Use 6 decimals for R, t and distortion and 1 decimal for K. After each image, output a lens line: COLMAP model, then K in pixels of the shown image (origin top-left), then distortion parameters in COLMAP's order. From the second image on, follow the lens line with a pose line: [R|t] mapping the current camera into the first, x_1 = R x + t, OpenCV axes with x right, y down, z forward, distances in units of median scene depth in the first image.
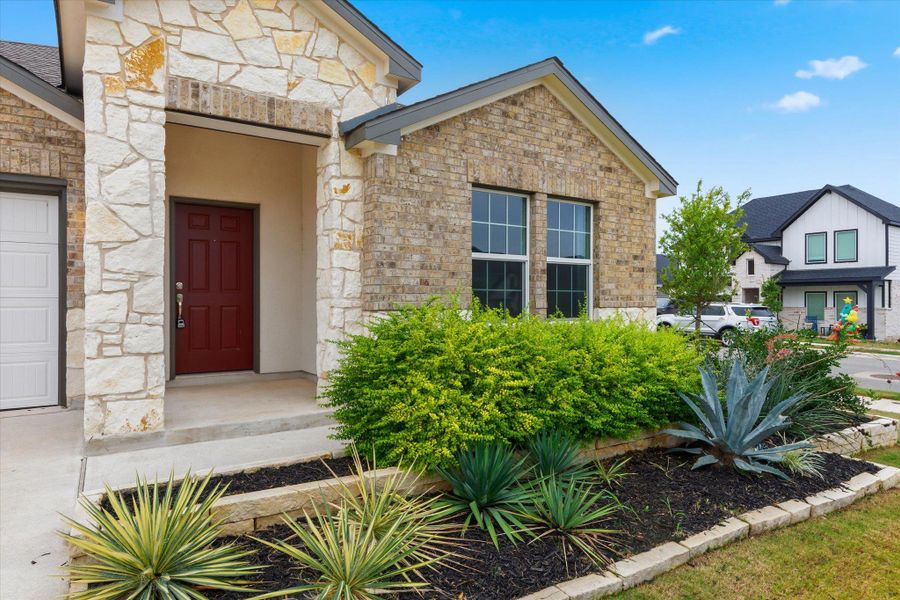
lens RADIAL K [[544.2, 0, 450.0], [0, 544.2, 300.0], [0, 0, 1]] dist [-0.005297, 0.000333]
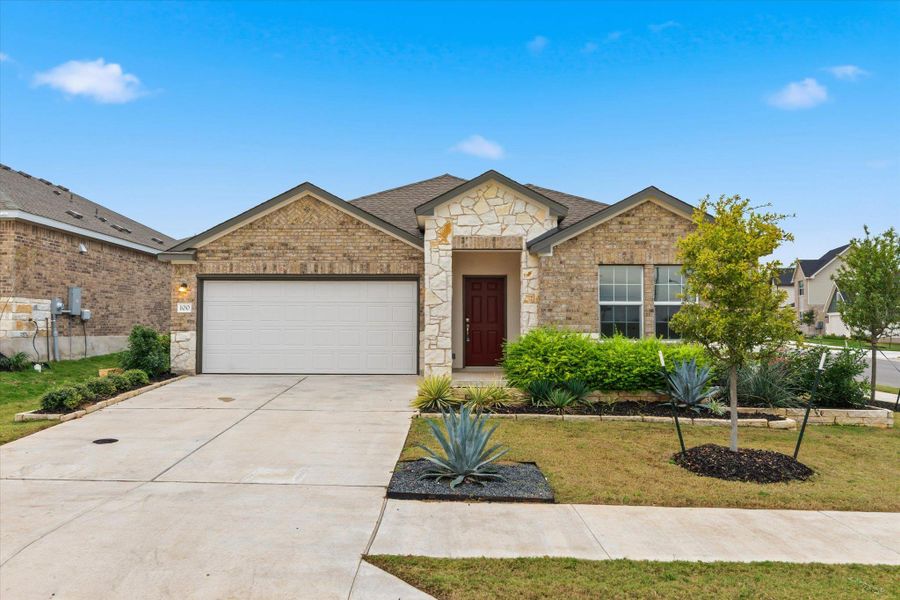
lens RADIAL K [[682.7, 0, 450.0], [0, 682.7, 300.0], [0, 0, 1]] dist [-0.000455, -0.000568]
pose [[0.835446, -0.021488, -0.549152, 0.930027], [-0.002683, 0.999064, -0.043174, 0.008303], [0.549566, 0.037543, 0.834606, -1.263492]]
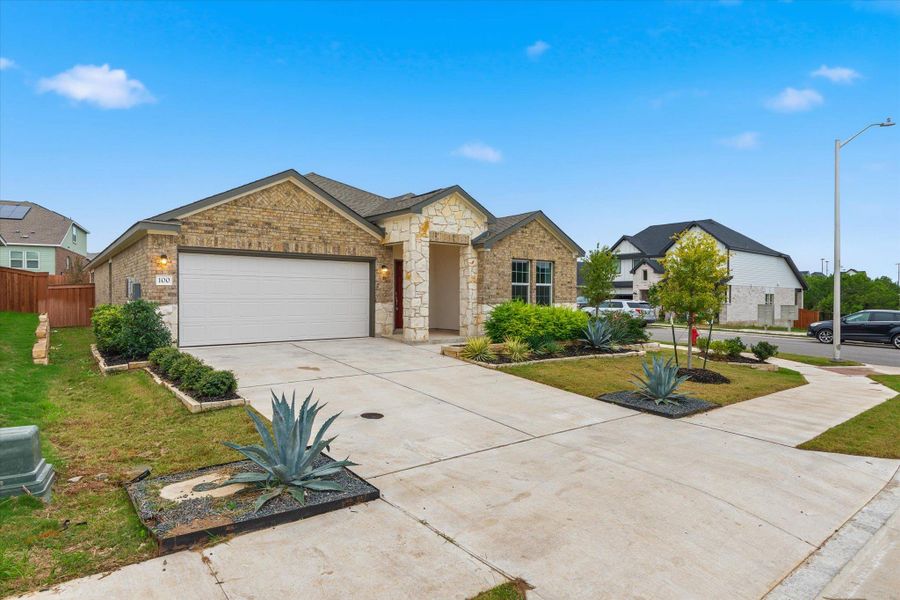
lens RADIAL K [[487.6, 0, 450.0], [0, 487.6, 300.0], [0, 0, 1]] dist [0.001536, -0.000055]
pose [[0.995789, 0.003733, 0.091598, -0.529291], [-0.004599, 0.999947, 0.009251, -0.022005], [-0.091559, -0.009634, 0.995753, -1.540507]]
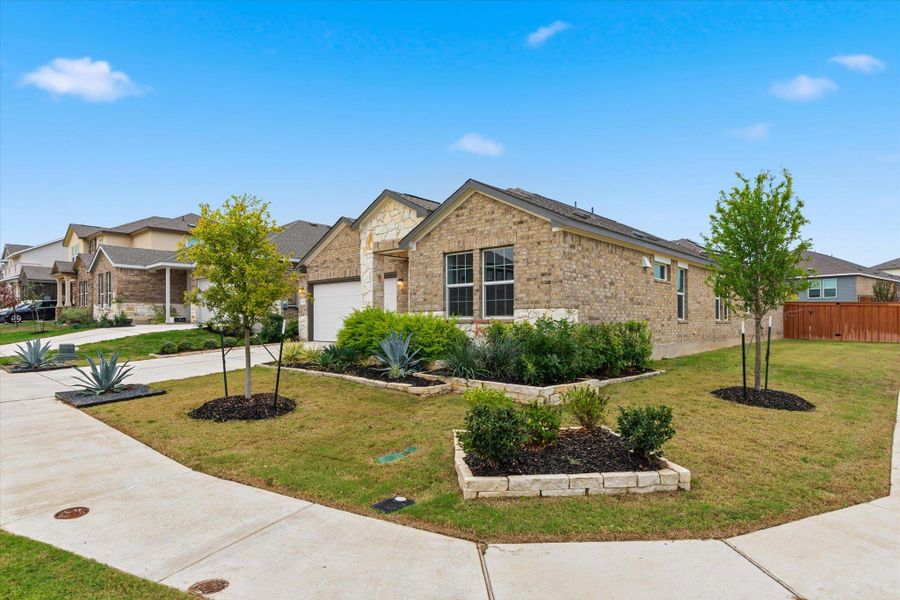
lens RADIAL K [[509.2, 0, 452.1], [0, 509.2, 323.2], [0, 0, 1]] dist [0.000650, 0.000015]
pose [[0.251216, 0.001100, -0.967930, 2.134782], [0.004165, 0.999989, 0.002218, 0.065744], [0.967922, -0.004589, 0.251209, 0.538950]]
